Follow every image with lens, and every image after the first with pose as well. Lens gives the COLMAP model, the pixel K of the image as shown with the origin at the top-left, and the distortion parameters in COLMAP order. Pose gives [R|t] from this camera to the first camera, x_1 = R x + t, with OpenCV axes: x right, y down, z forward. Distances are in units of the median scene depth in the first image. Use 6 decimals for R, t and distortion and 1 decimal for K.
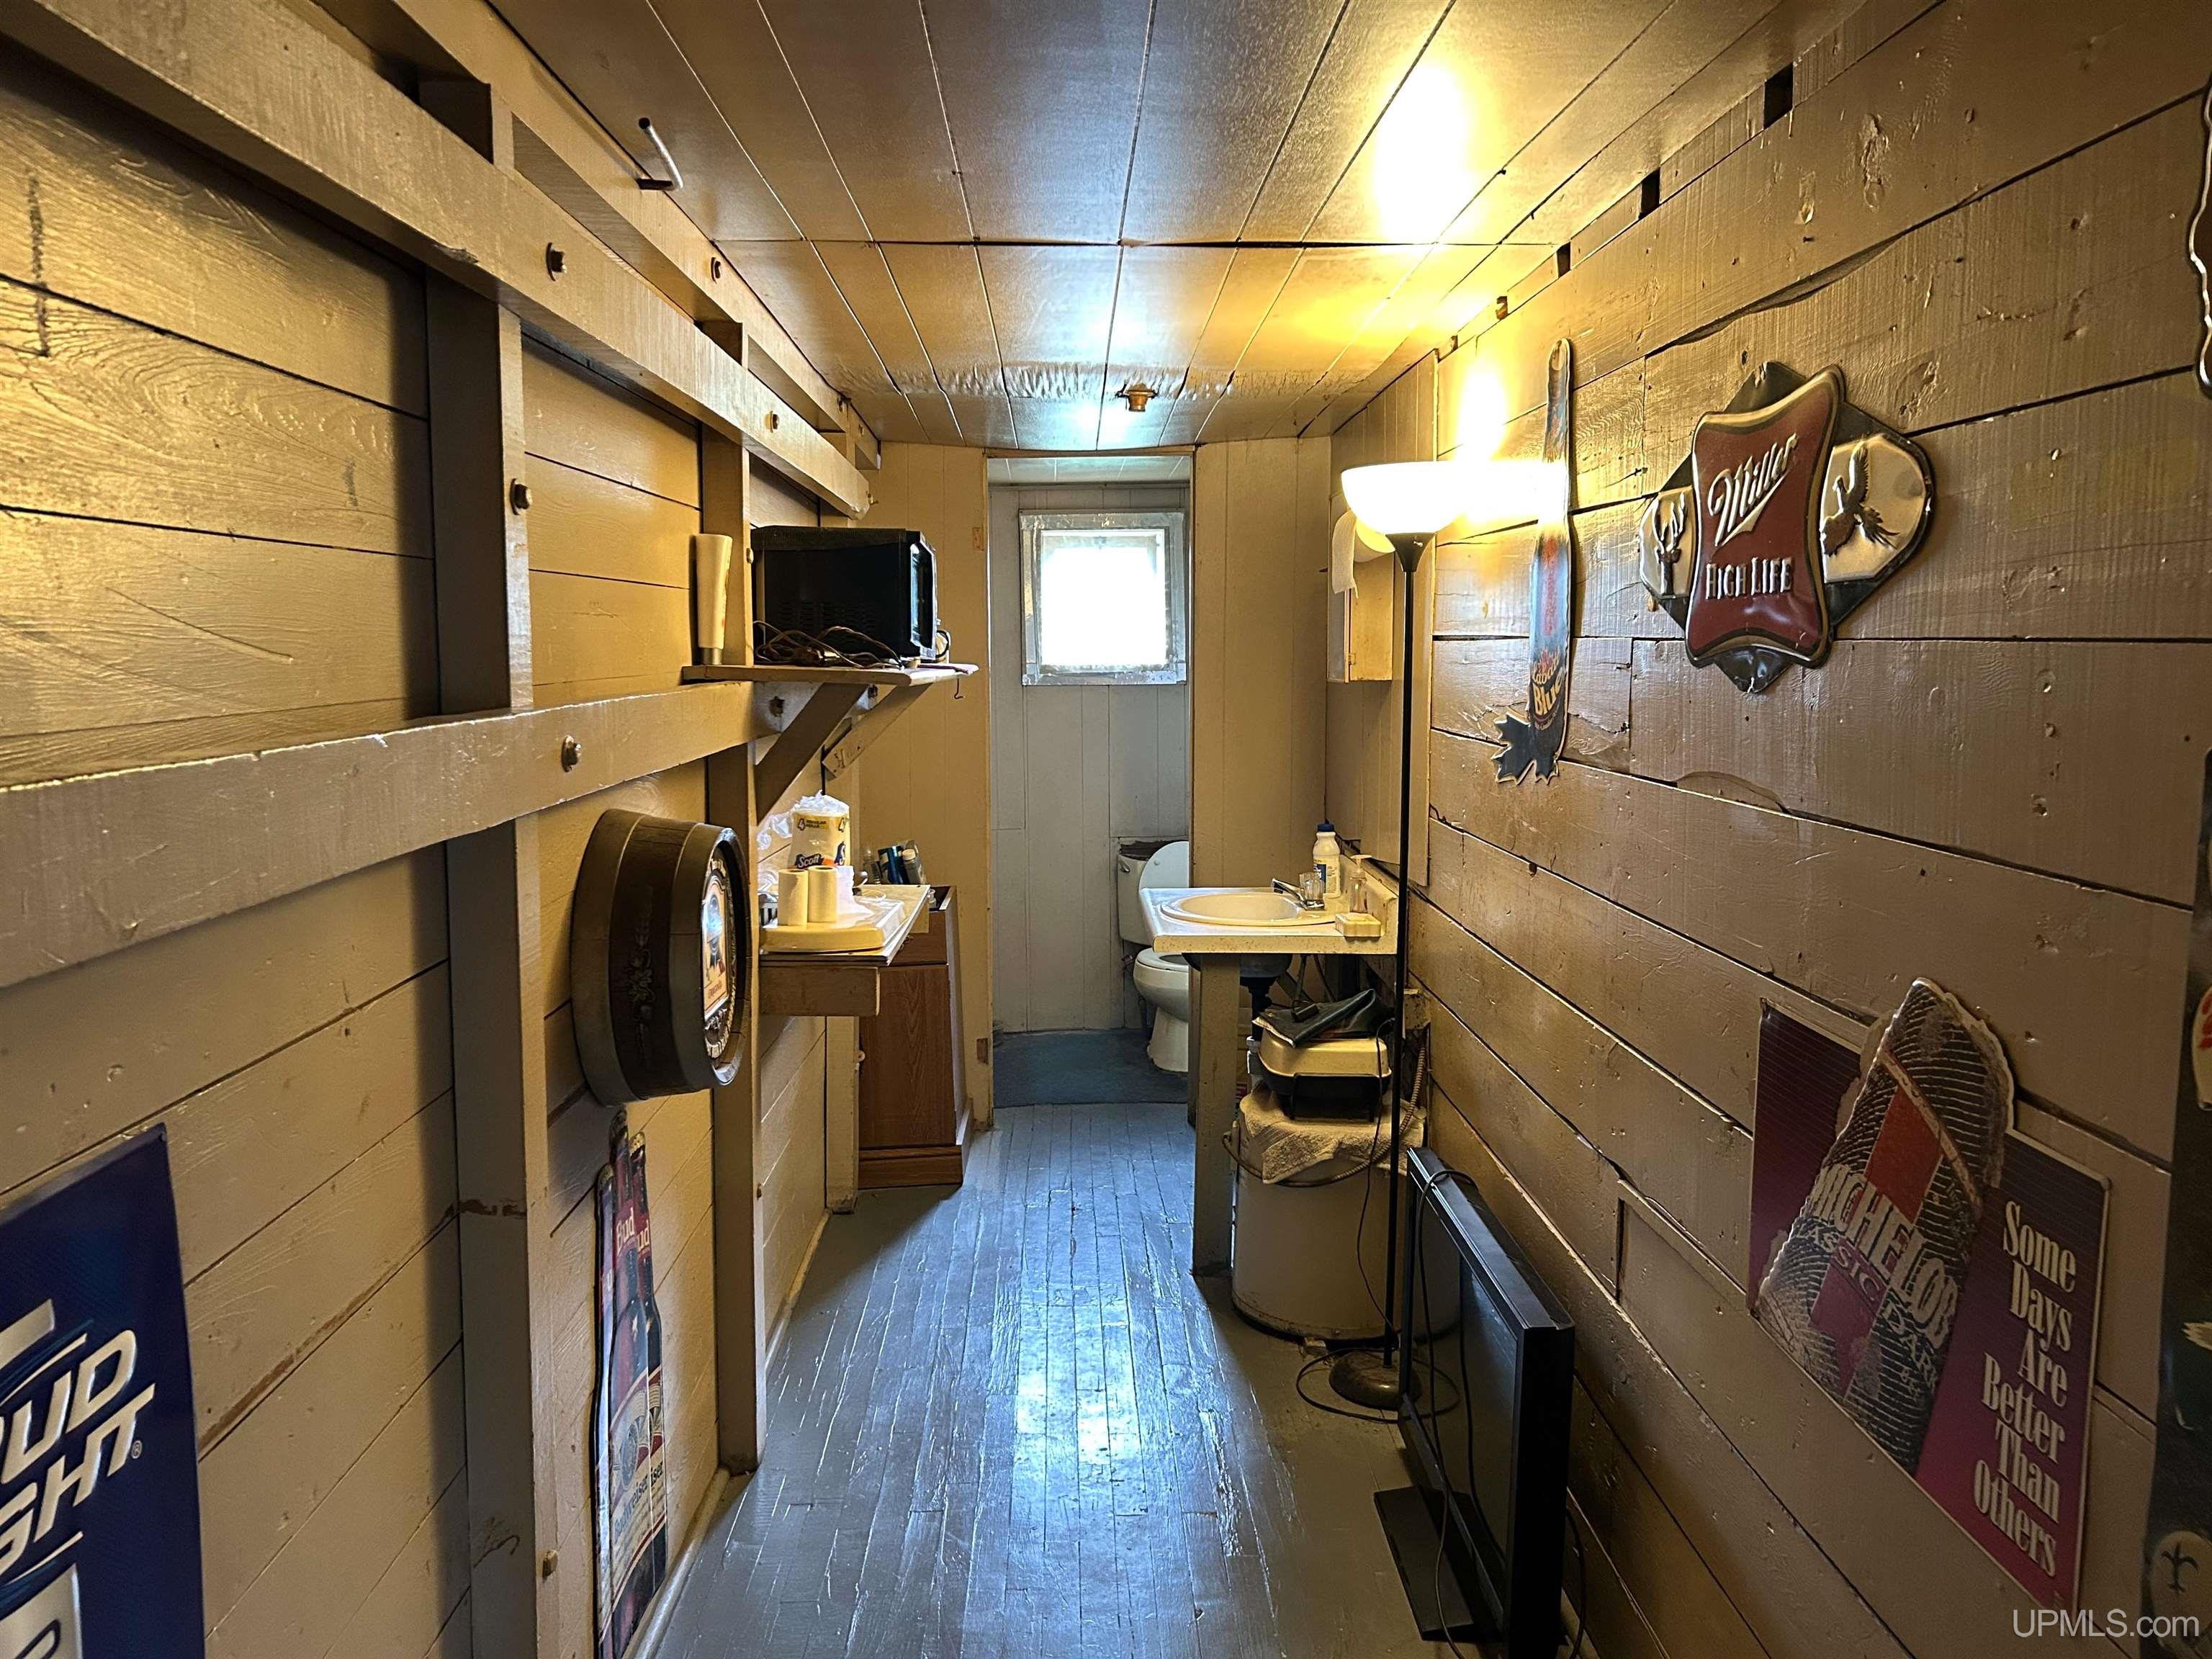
lens RADIAL K [[1662.6, 0, 1105.4], [0, 1662.6, 826.3], [0, 0, 1]] dist [0.055742, -0.063974]
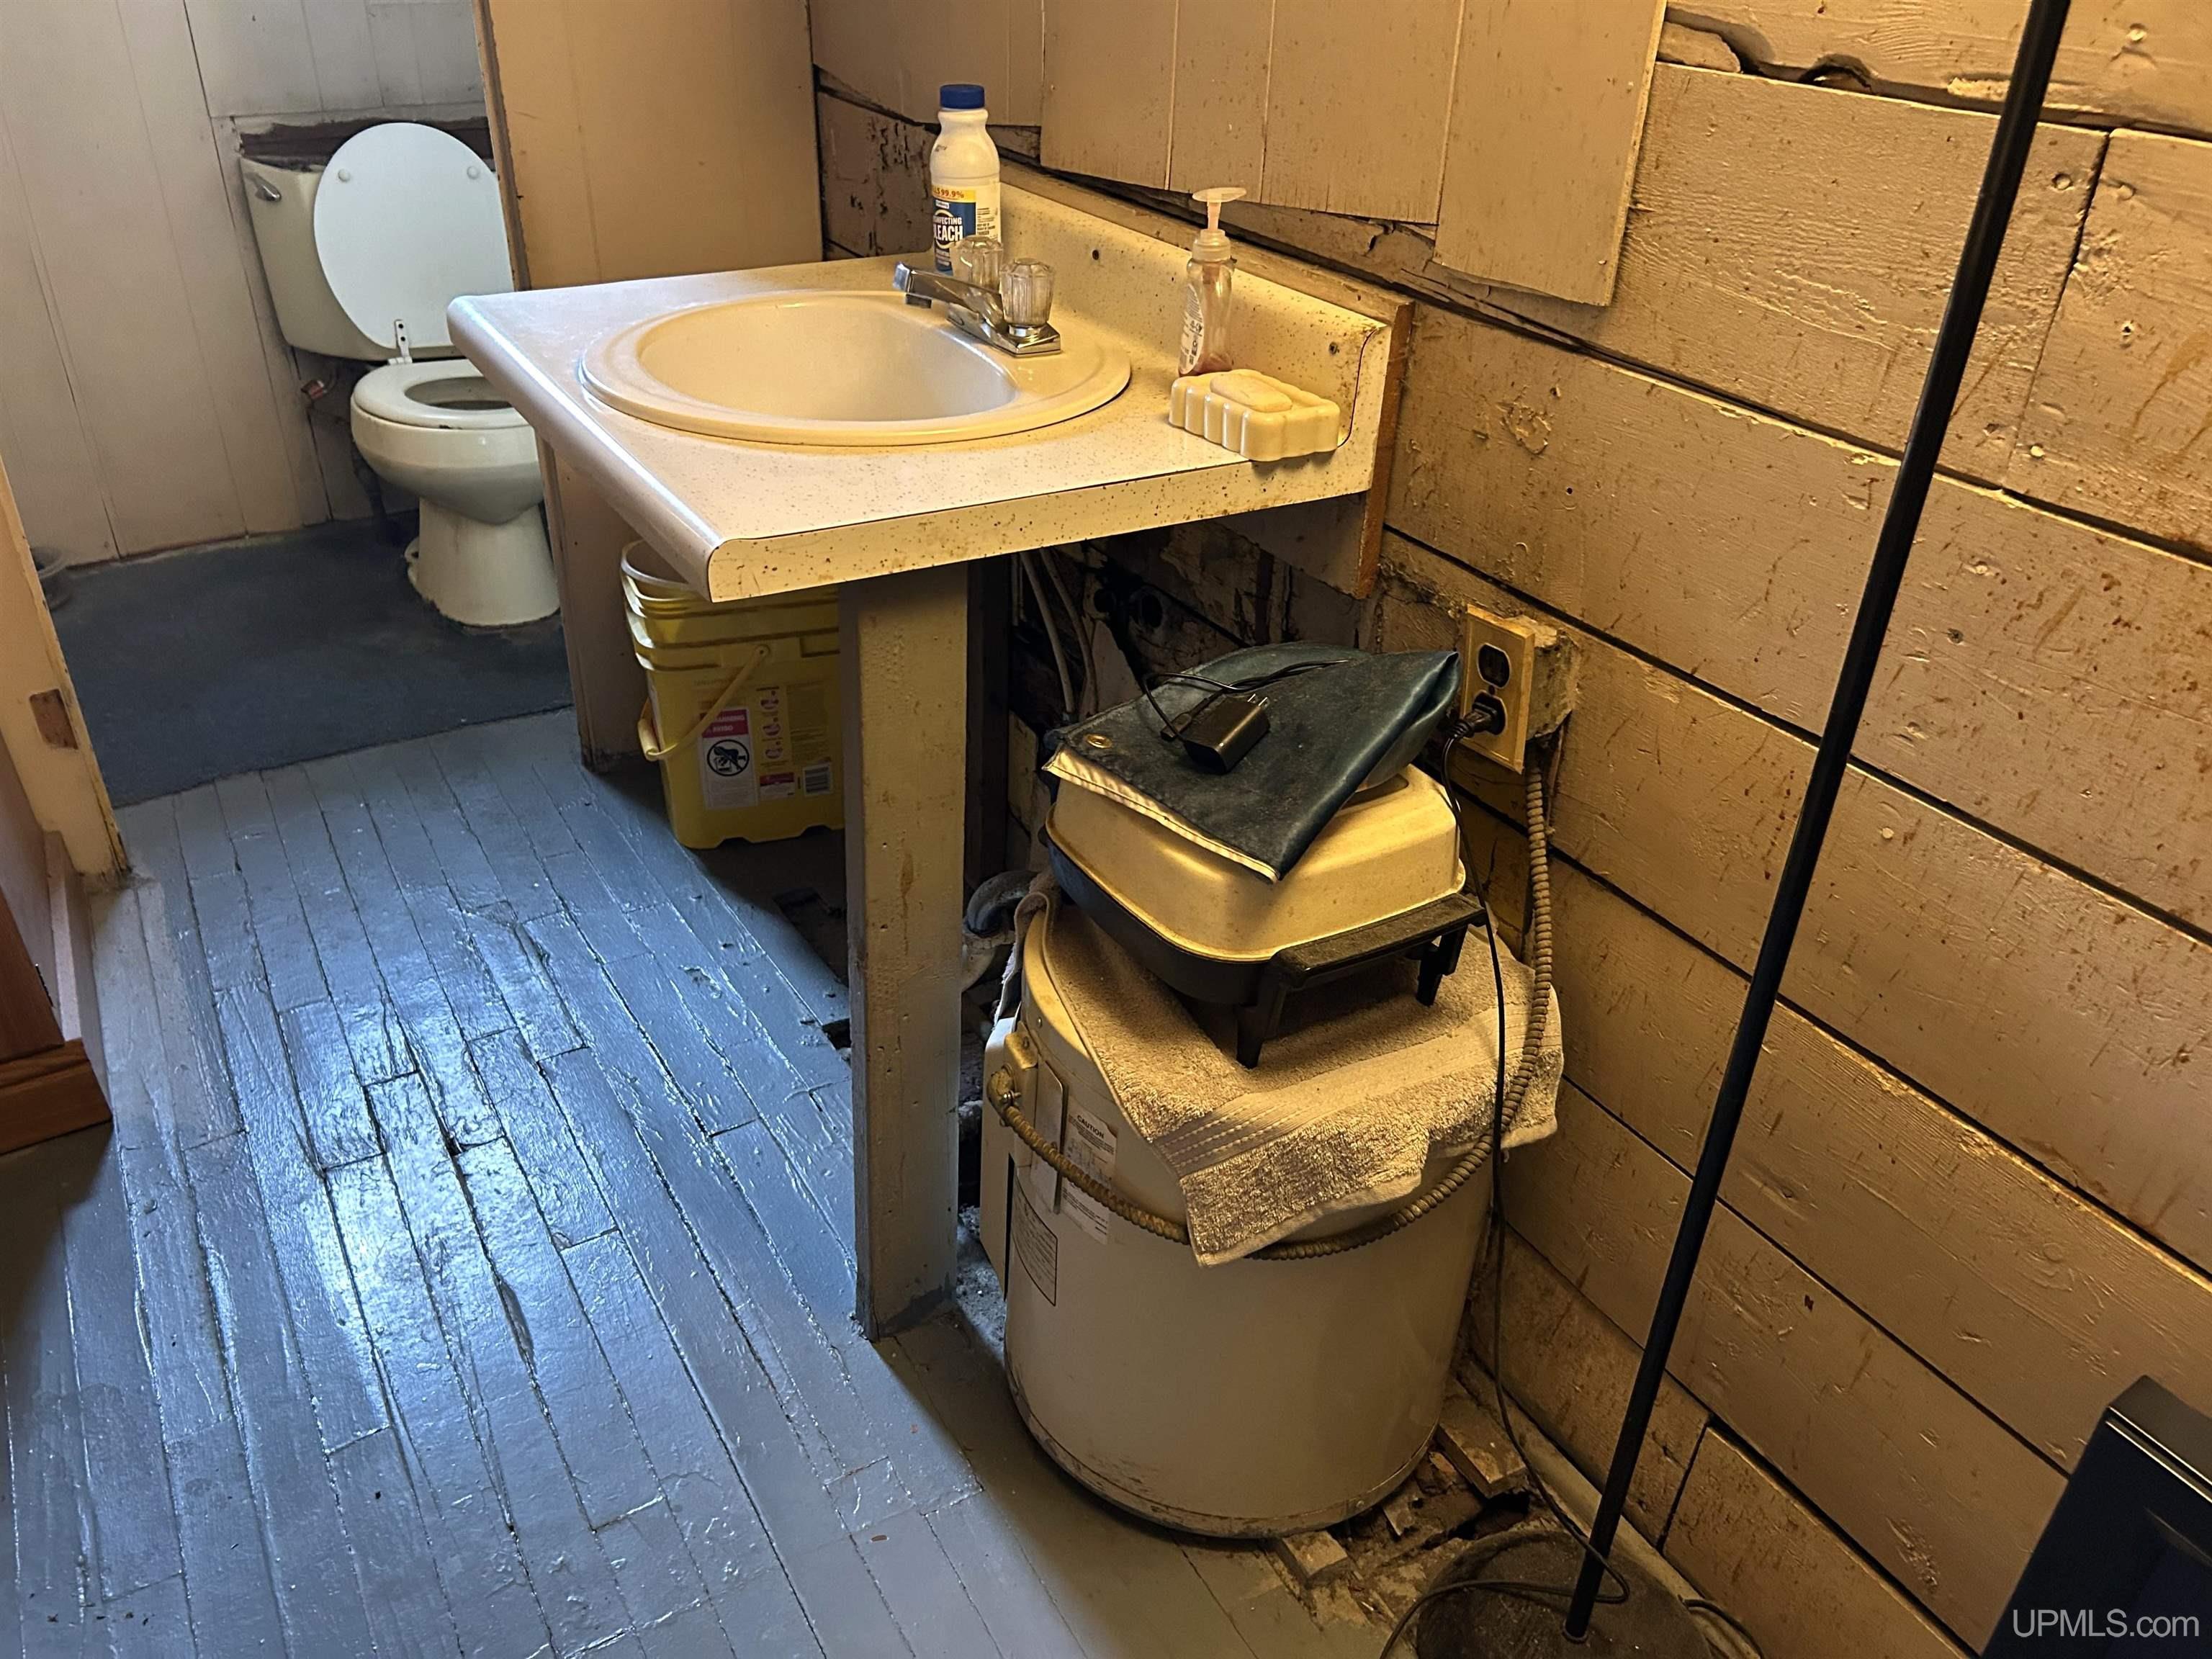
lens RADIAL K [[1662.6, 0, 1099.5], [0, 1662.6, 827.9], [0, 0, 1]] dist [0.055742, -0.063974]
pose [[0.871947, -0.227852, 0.433350, -0.035814], [0.025425, 0.904987, 0.424678, -0.008518], [-0.488940, -0.359279, 0.794894, 0.547322]]
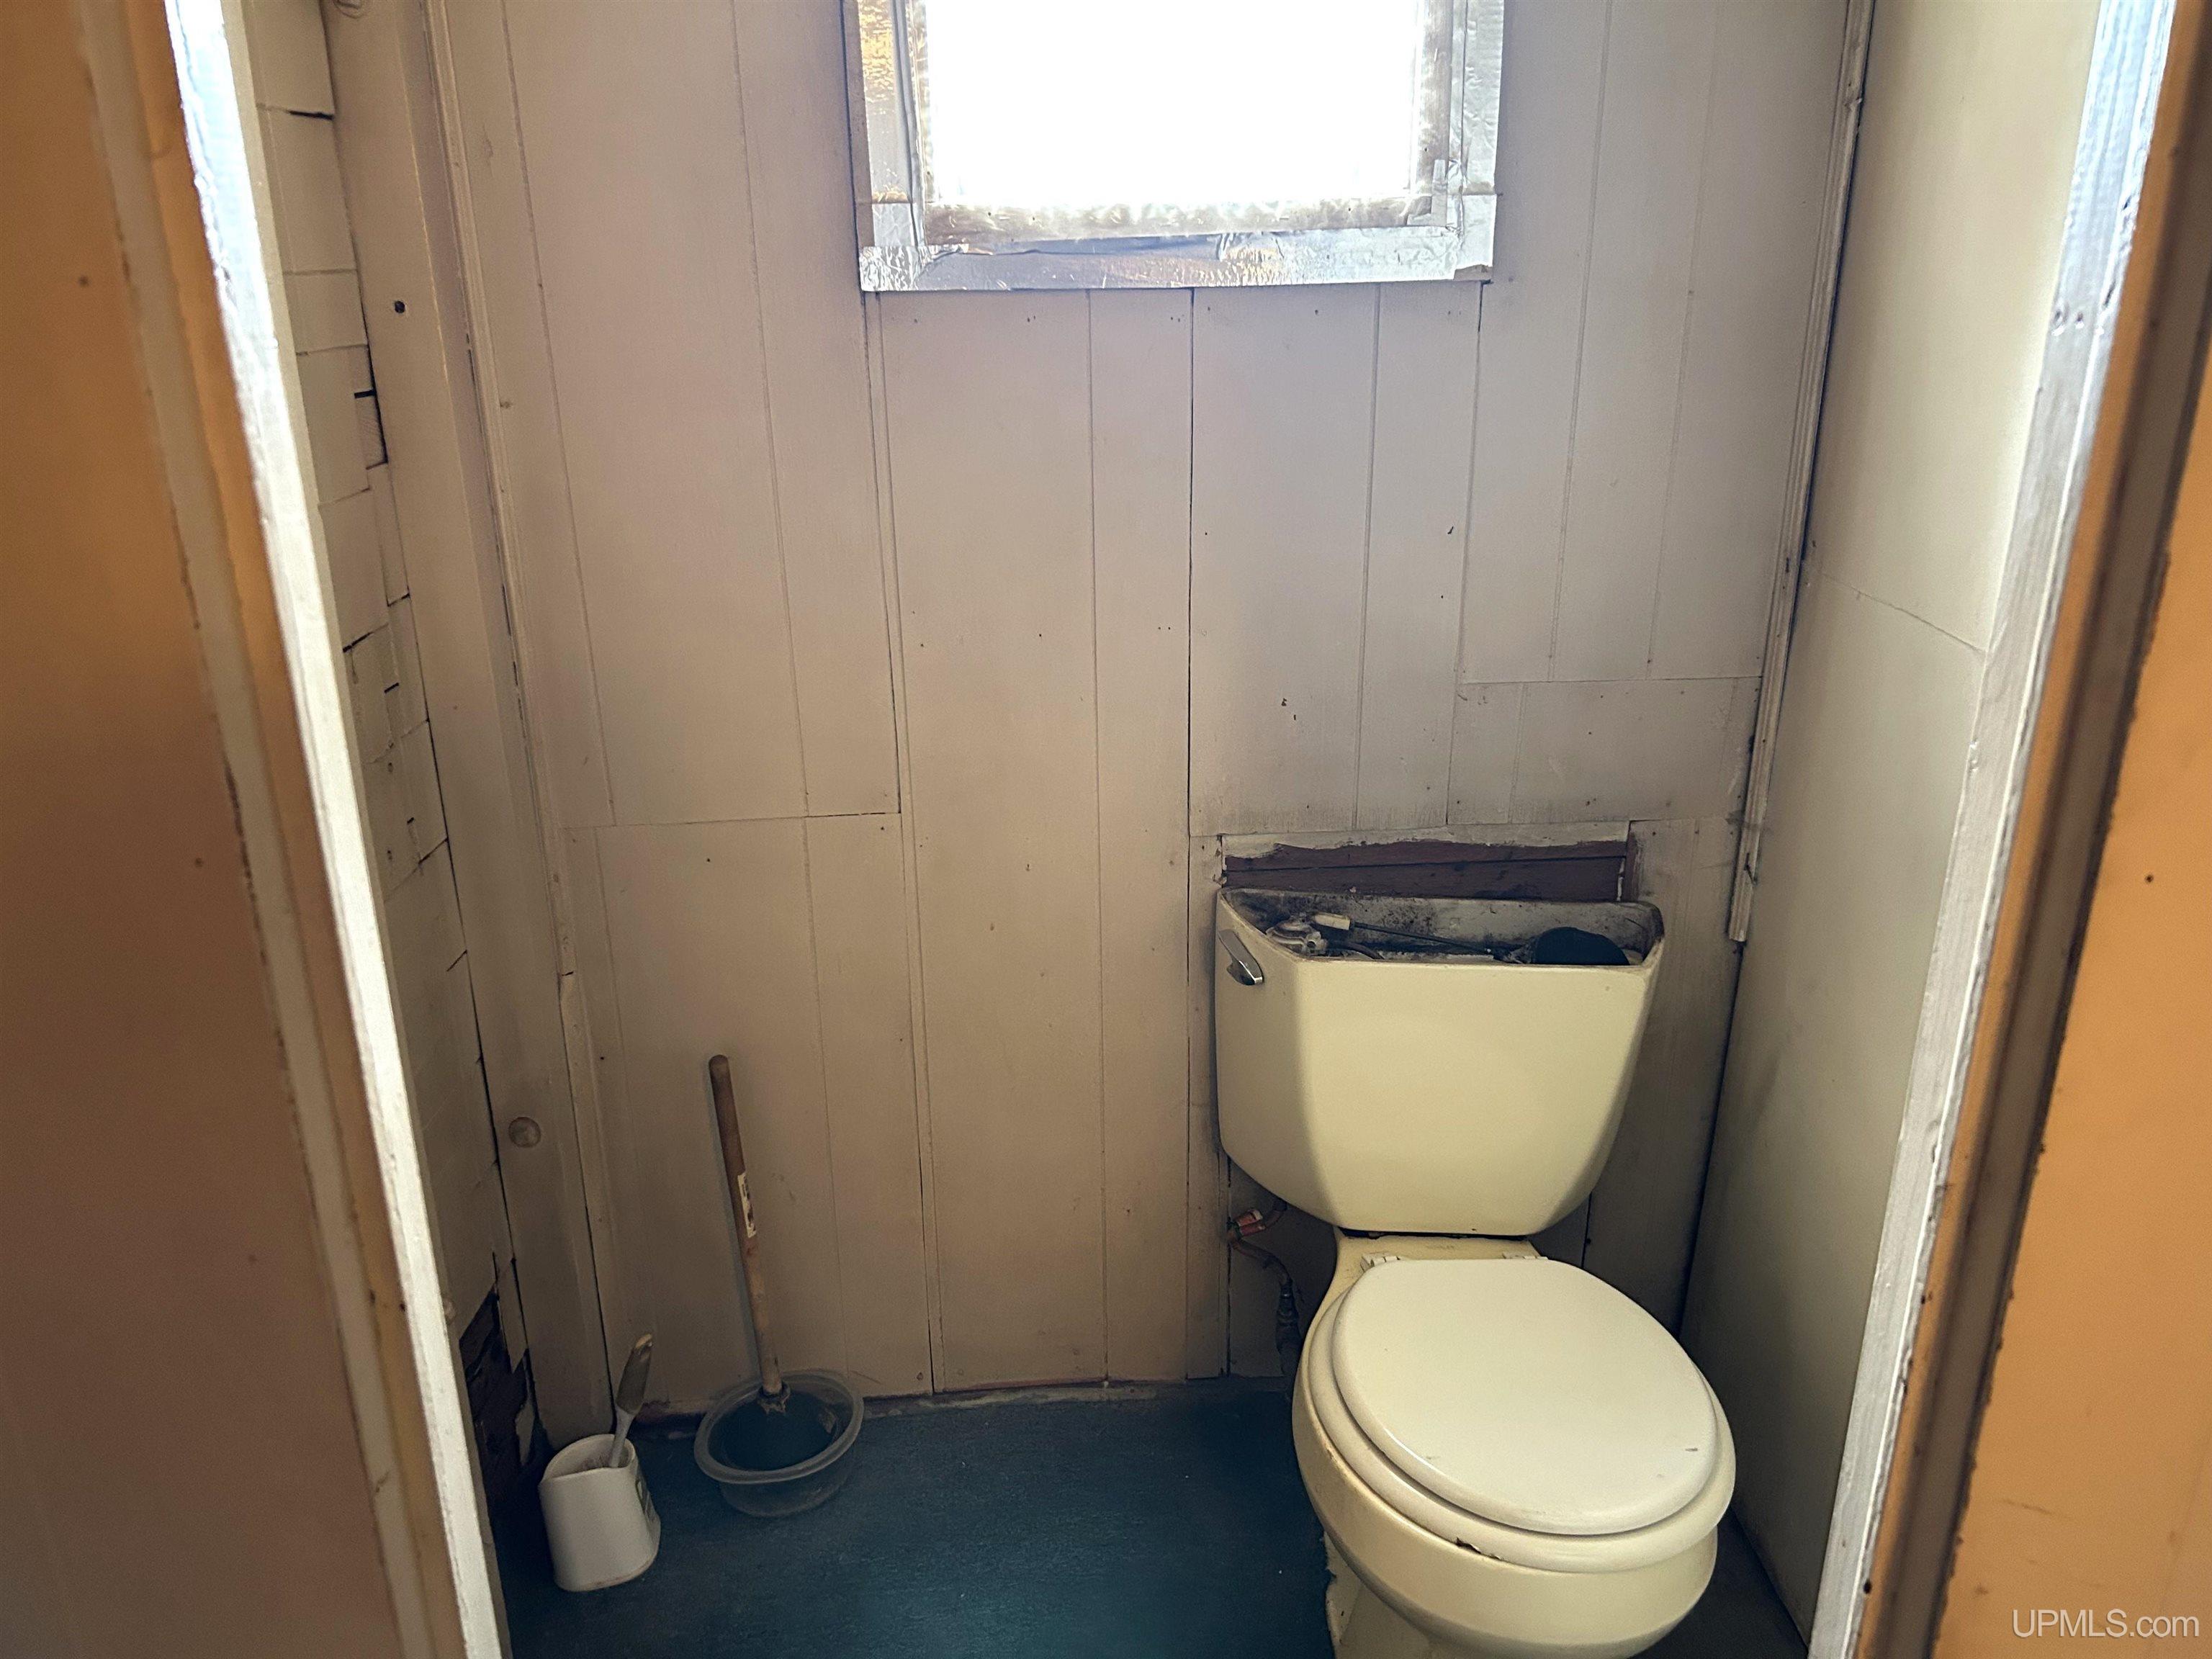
lens RADIAL K [[1662.6, 0, 1099.0], [0, 1662.6, 835.3], [0, 0, 1]] dist [0.055742, -0.063974]
pose [[0.999930, -0.007092, -0.009460, -0.013152], [0.008993, 0.975654, 0.219130, -0.071063], [0.007675, -0.219200, 0.975650, 0.875925]]
